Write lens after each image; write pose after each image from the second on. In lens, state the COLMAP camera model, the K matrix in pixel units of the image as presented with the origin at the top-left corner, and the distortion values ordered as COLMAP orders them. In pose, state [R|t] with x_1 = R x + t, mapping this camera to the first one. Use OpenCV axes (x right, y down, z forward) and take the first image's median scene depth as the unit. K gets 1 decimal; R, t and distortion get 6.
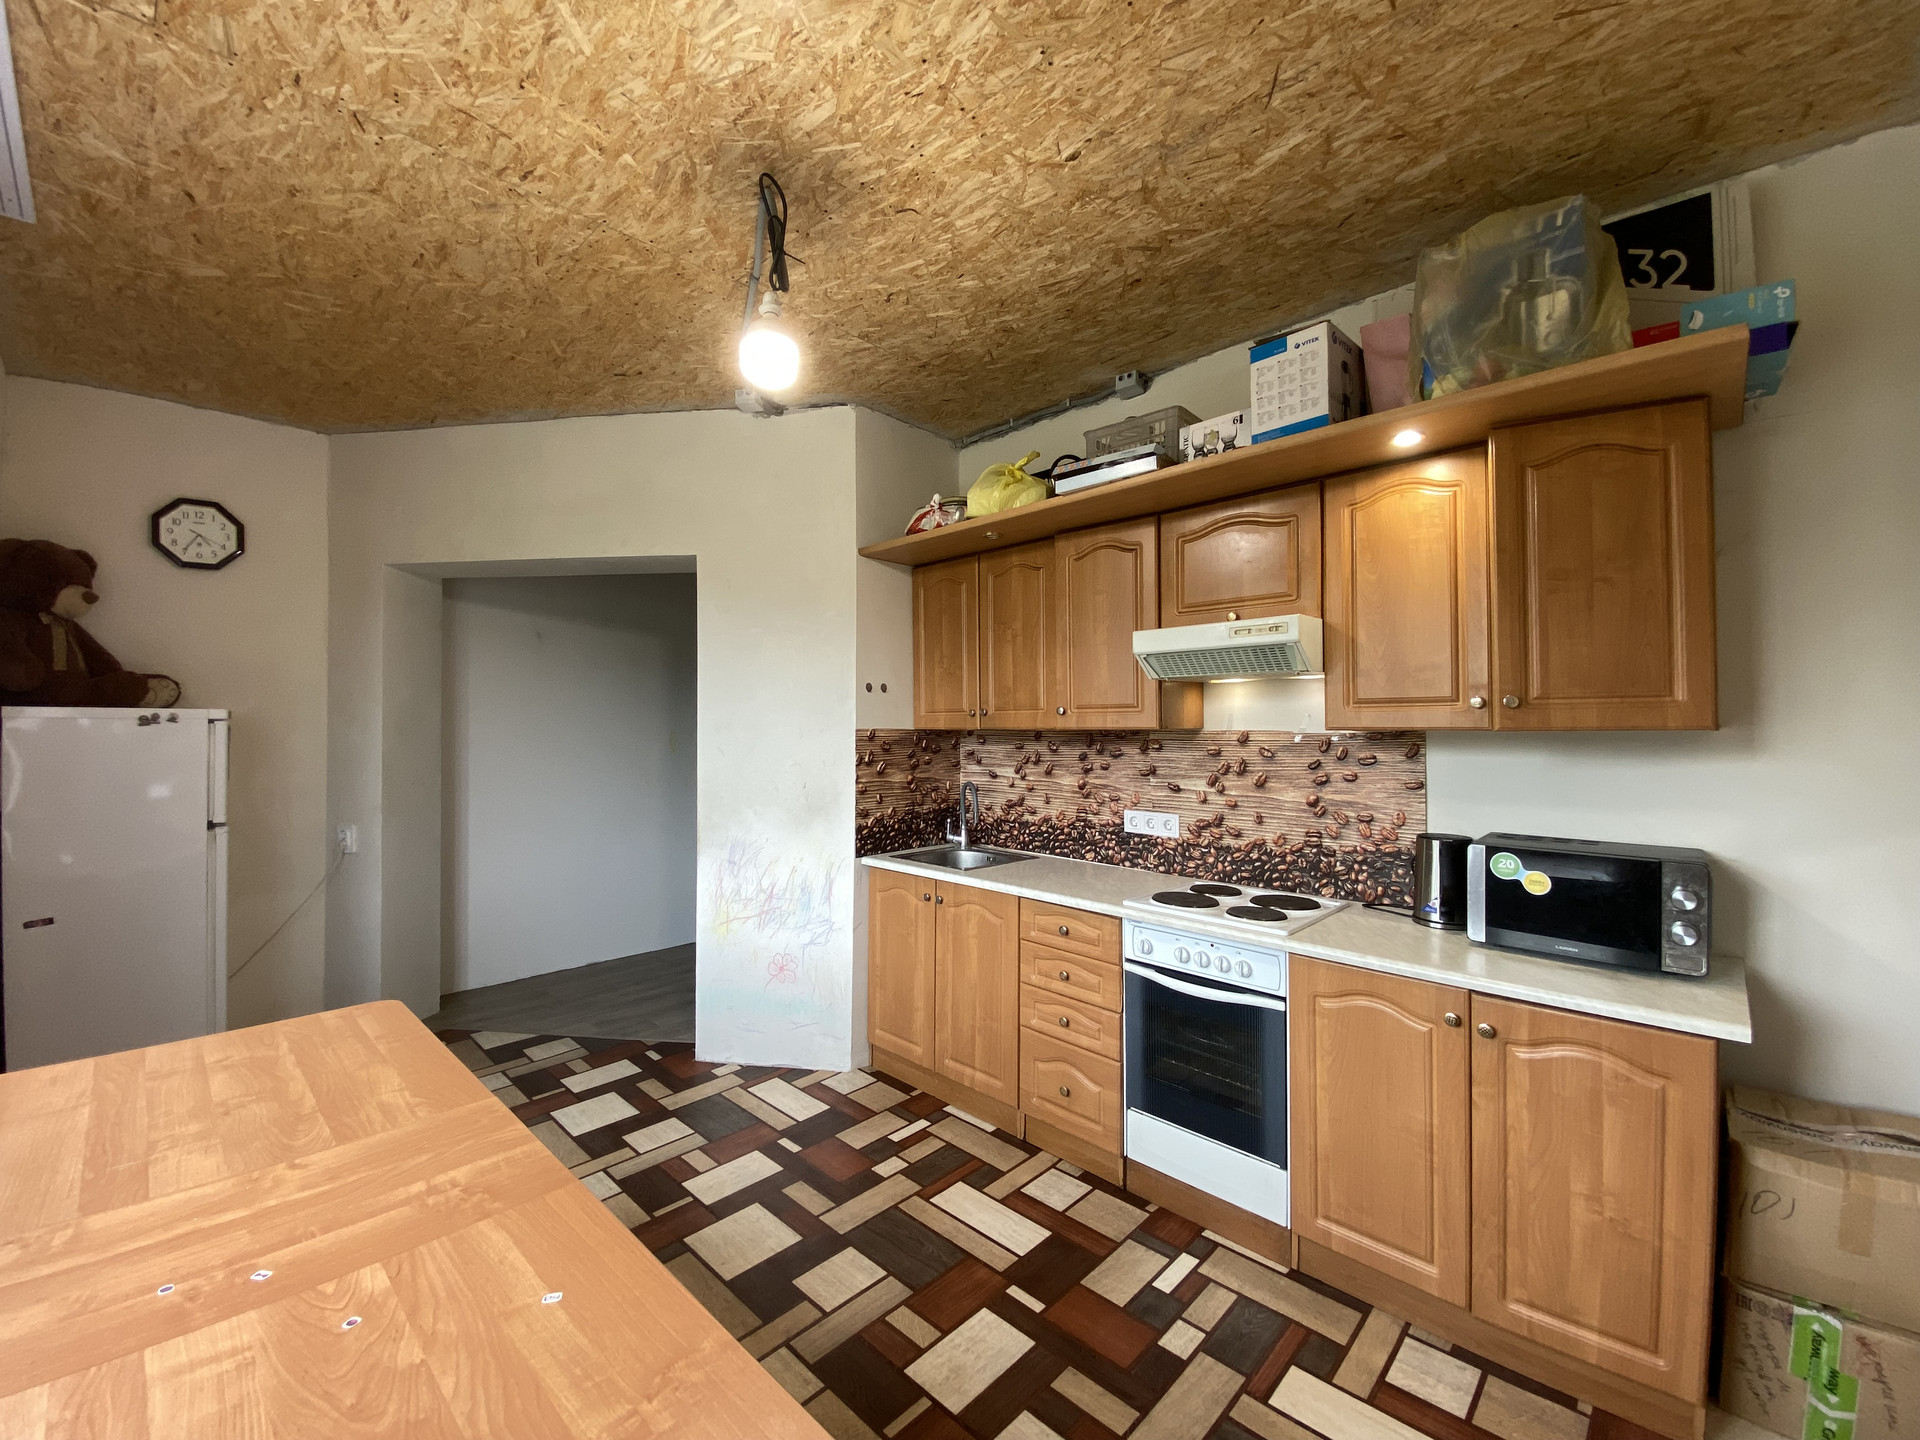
lens RADIAL K [[772.4, 0, 963.6], [0, 772.4, 714.4], [0, 0, 1]] dist [-0.000564, -0.011350]
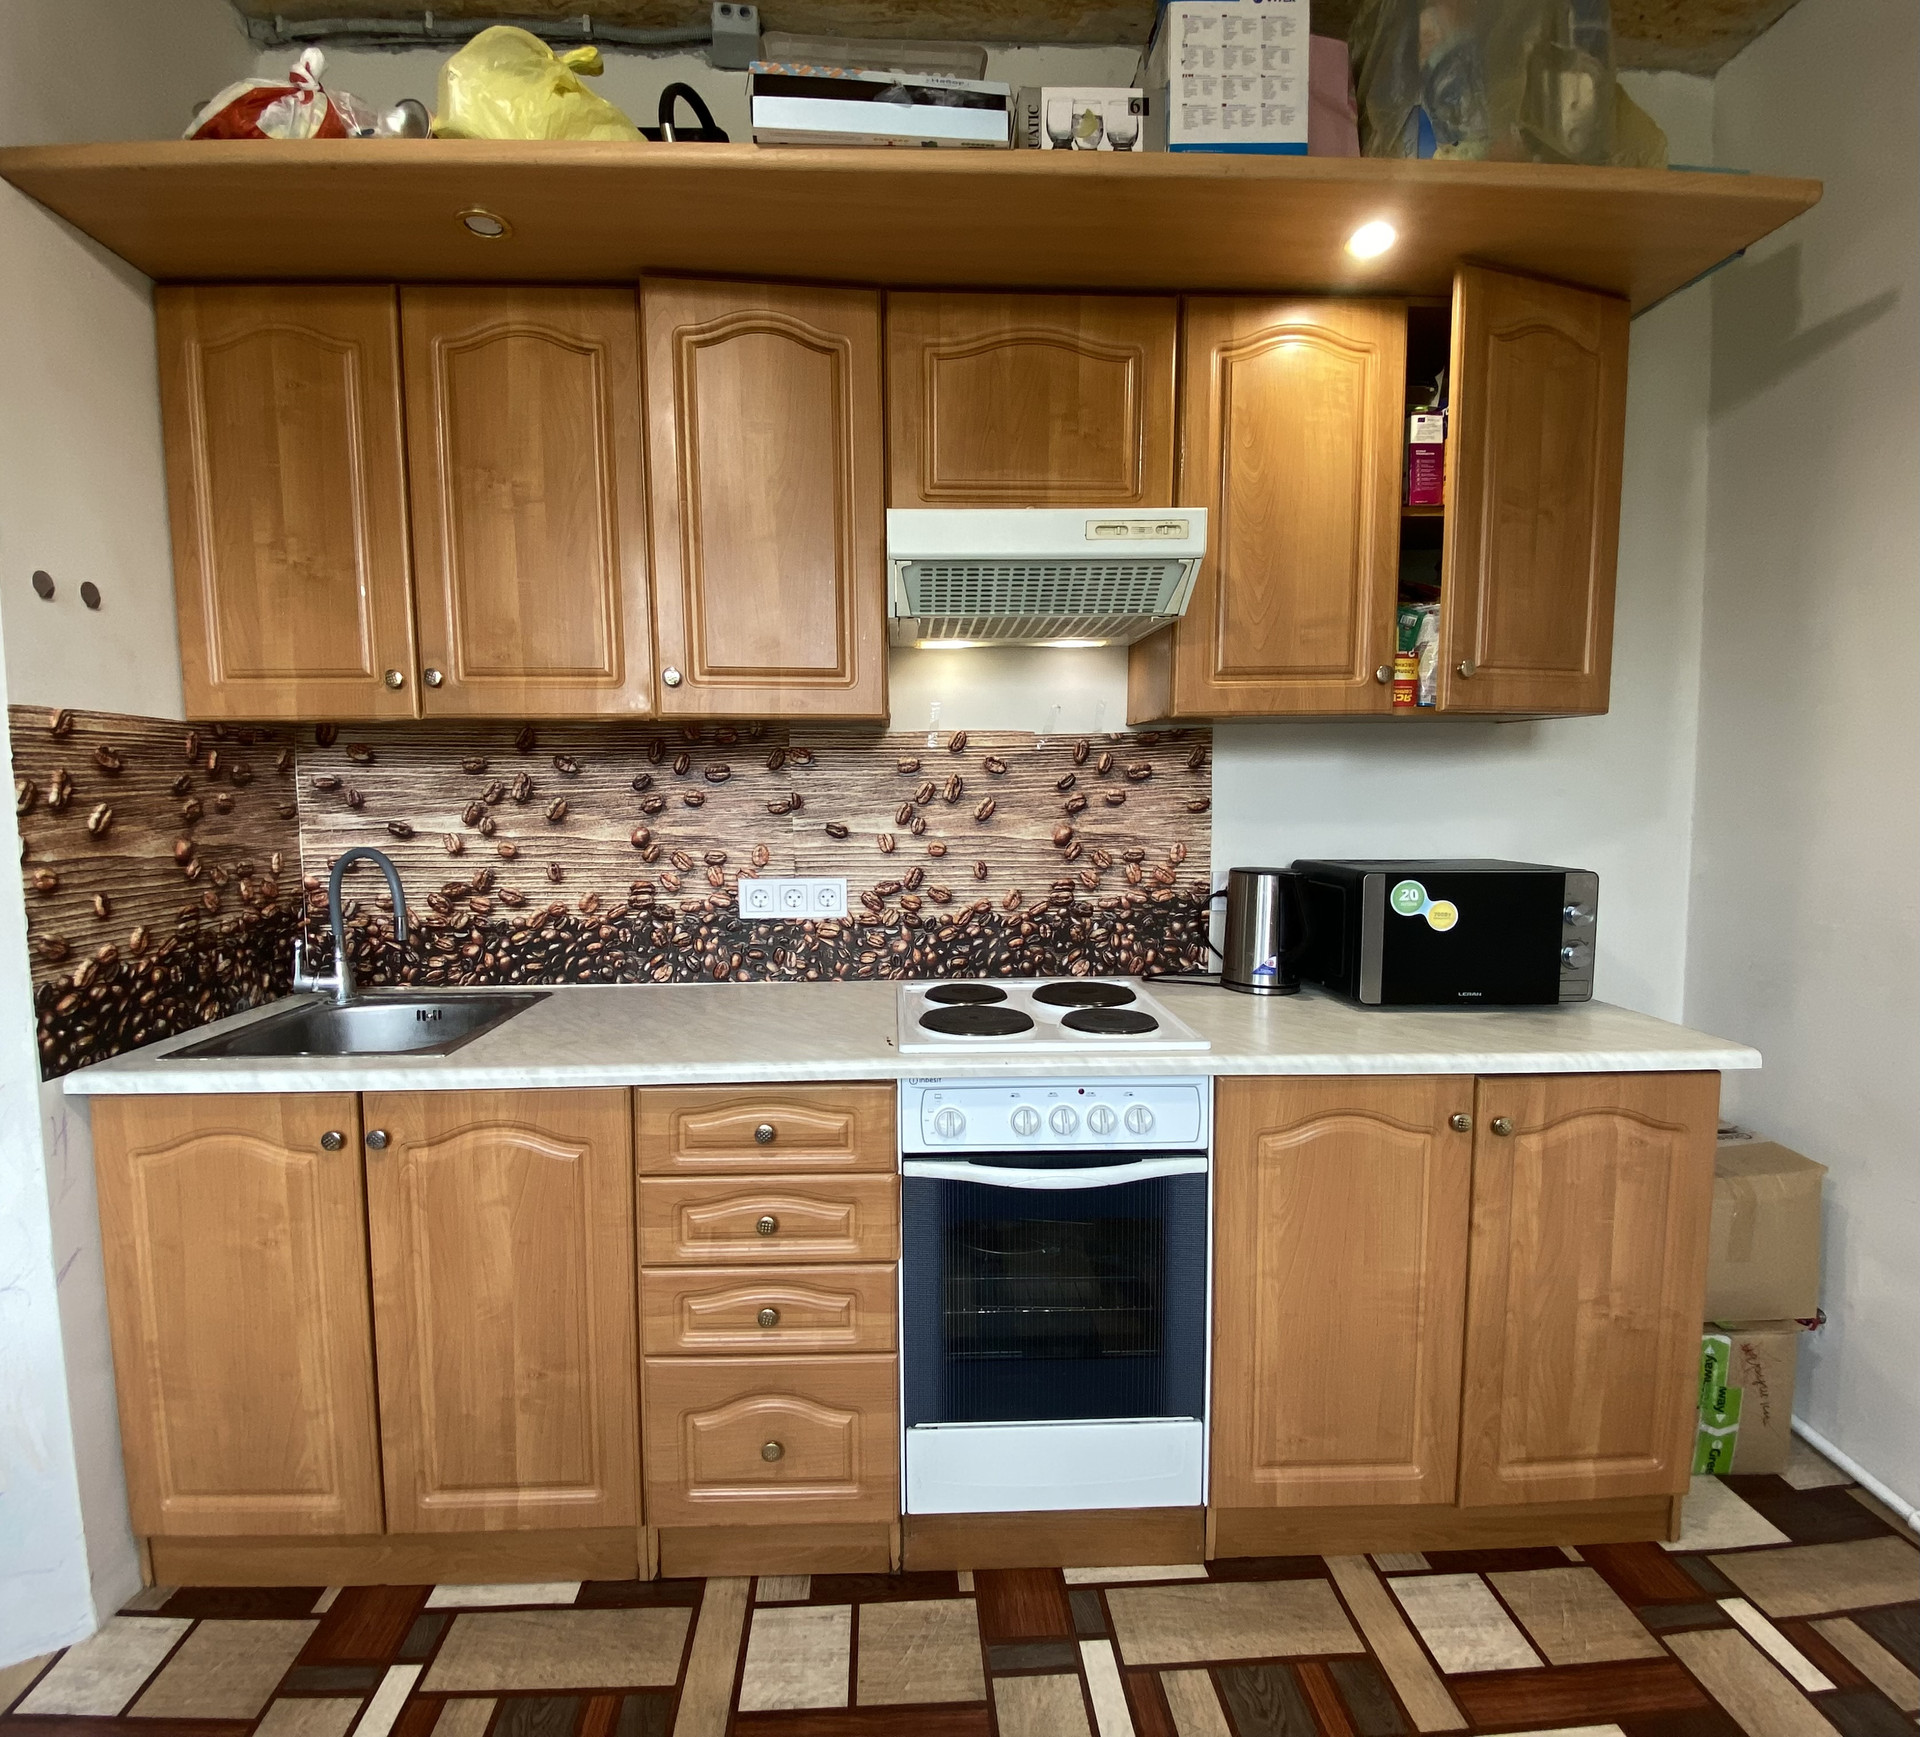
lens RADIAL K [[938.8, 0, 912.0], [0, 938.8, 860.4], [0, 0, 1]] dist [0.005774, -0.011477]
pose [[0.693030, -0.070073, 0.717495, -0.225220], [-0.004573, 0.994817, 0.101574, 0.058049], [-0.720894, -0.073675, 0.689118, 0.595120]]
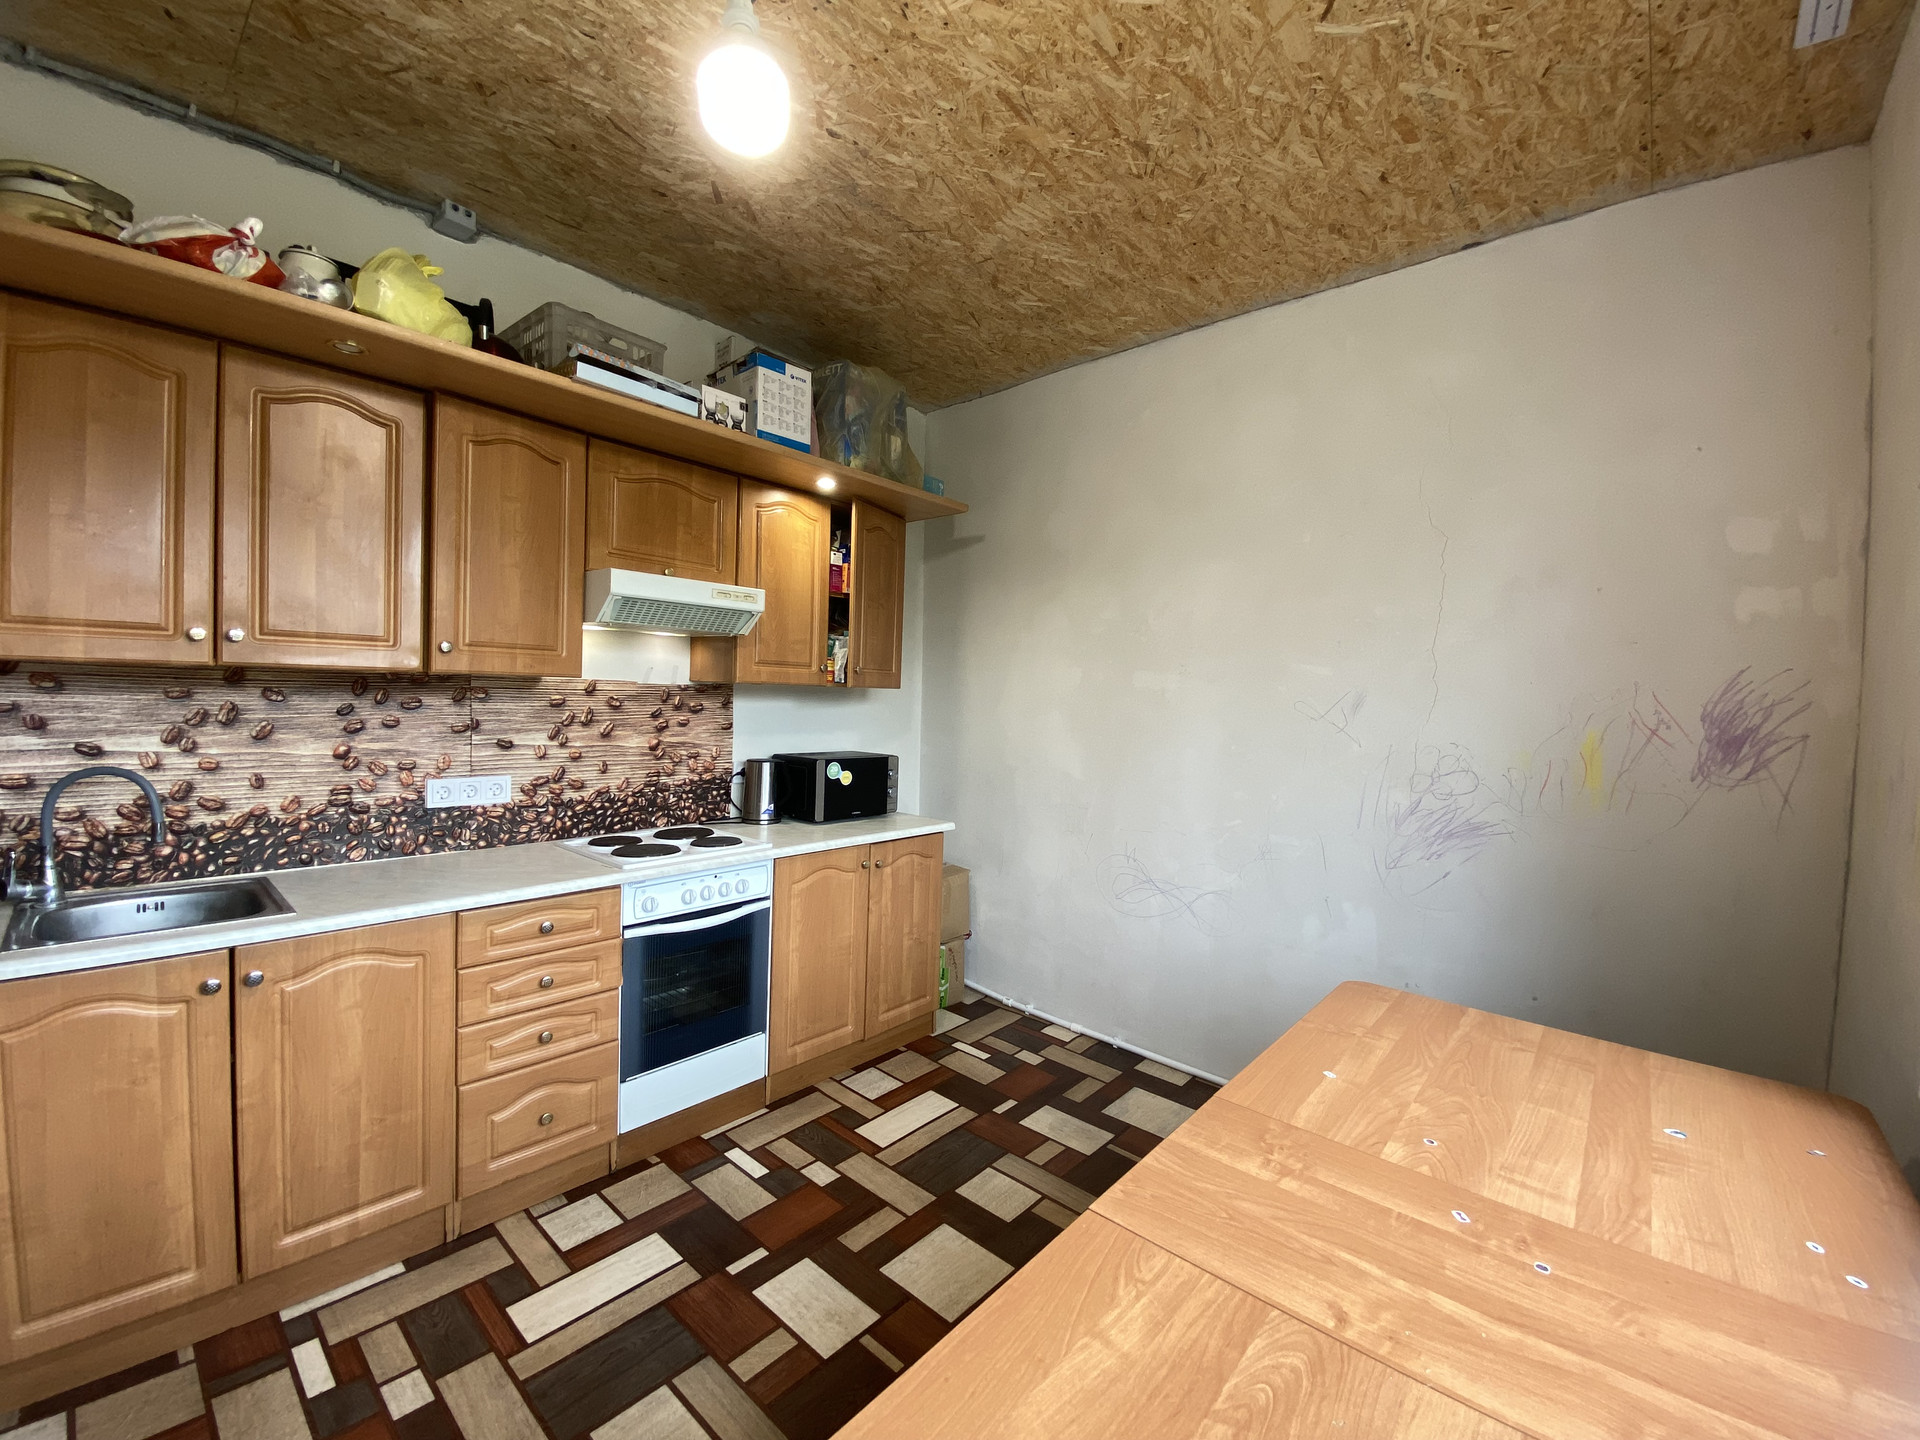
lens RADIAL K [[772.4, 0, 948.8], [0, 772.4, 711.8], [0, 0, 1]] dist [-0.000564, -0.011350]
pose [[-0.027707, -0.029706, 0.999175, -0.736097], [-0.049803, 0.998358, 0.028301, 0.013819], [-0.998375, -0.048978, -0.029141, 0.666837]]
